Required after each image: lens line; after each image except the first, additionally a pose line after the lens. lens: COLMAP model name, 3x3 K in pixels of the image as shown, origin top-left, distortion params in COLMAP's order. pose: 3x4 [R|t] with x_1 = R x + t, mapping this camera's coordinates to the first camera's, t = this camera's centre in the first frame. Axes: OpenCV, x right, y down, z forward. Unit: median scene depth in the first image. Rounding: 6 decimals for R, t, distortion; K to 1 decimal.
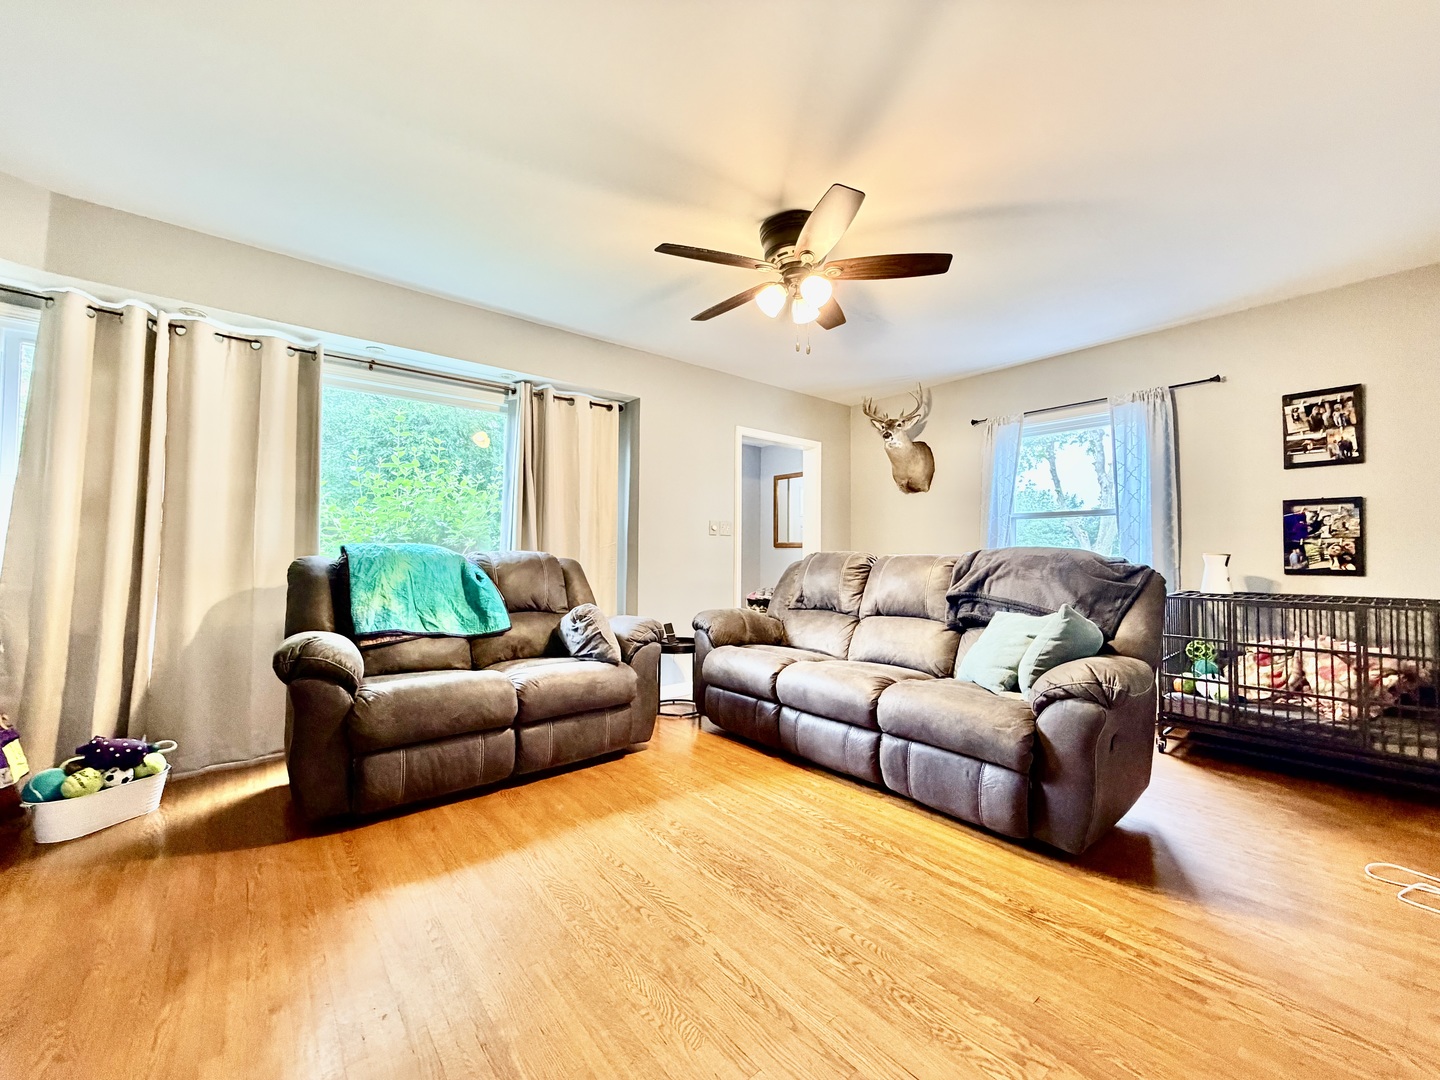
lens RADIAL K [[570.6, 0, 715.6], [0, 570.6, 538.5], [0, 0, 1]] dist [-0.004021, 0.000110]
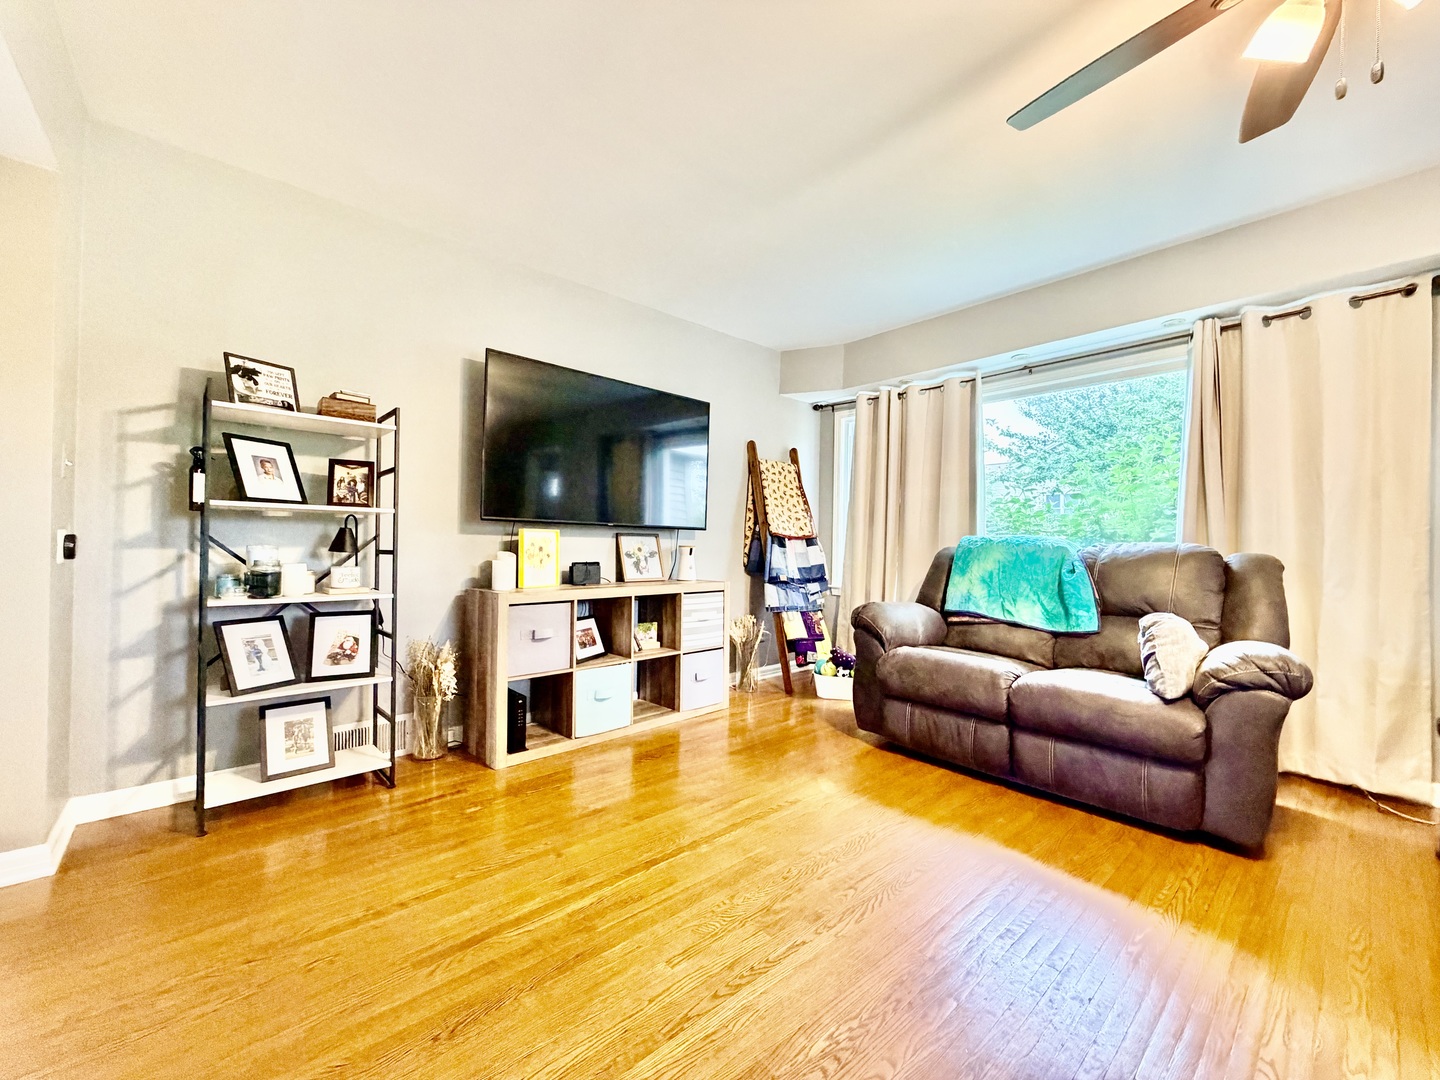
lens RADIAL K [[570.6, 0, 715.6], [0, 570.6, 538.5], [0, 0, 1]] dist [-0.004021, 0.000110]
pose [[0.034712, -0.012429, -0.999320, 0.488808], [0.013559, 0.999836, -0.011965, 0.019788], [0.999305, -0.013134, 0.034874, 0.405097]]
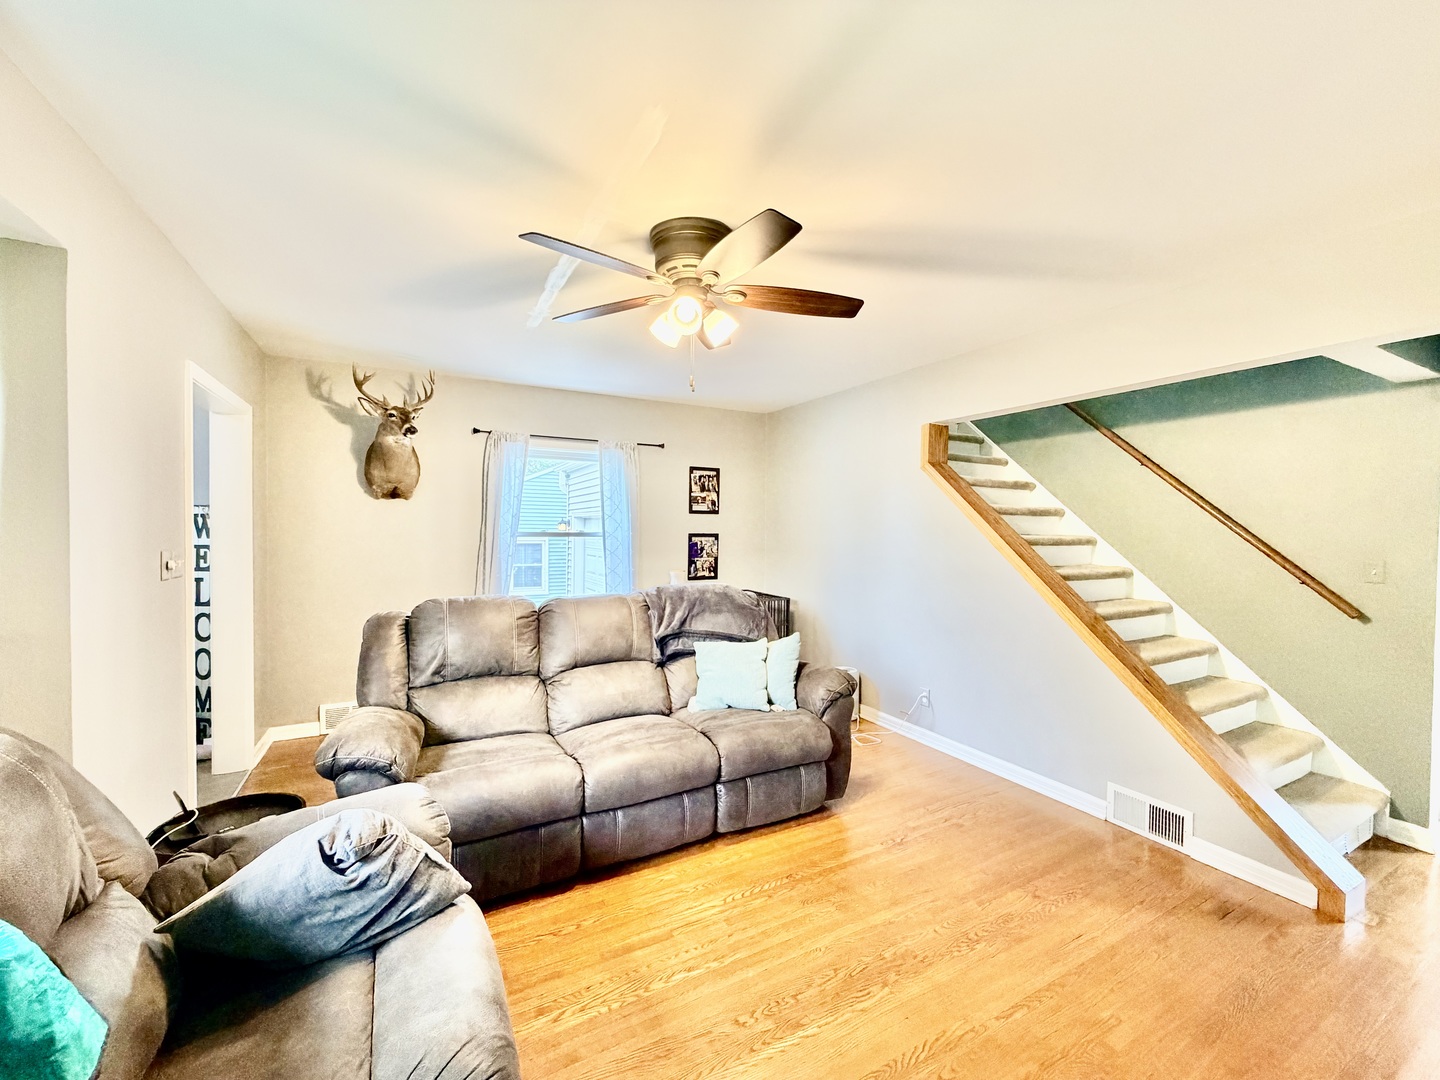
lens RADIAL K [[570.6, 0, 715.6], [0, 570.6, 538.5], [0, 0, 1]] dist [-0.004021, 0.000110]
pose [[0.195704, -0.018850, 0.980482, -0.577934], [-0.034936, 0.999047, 0.026180, -0.104636], [-0.980040, -0.039377, 0.194859, 0.669663]]
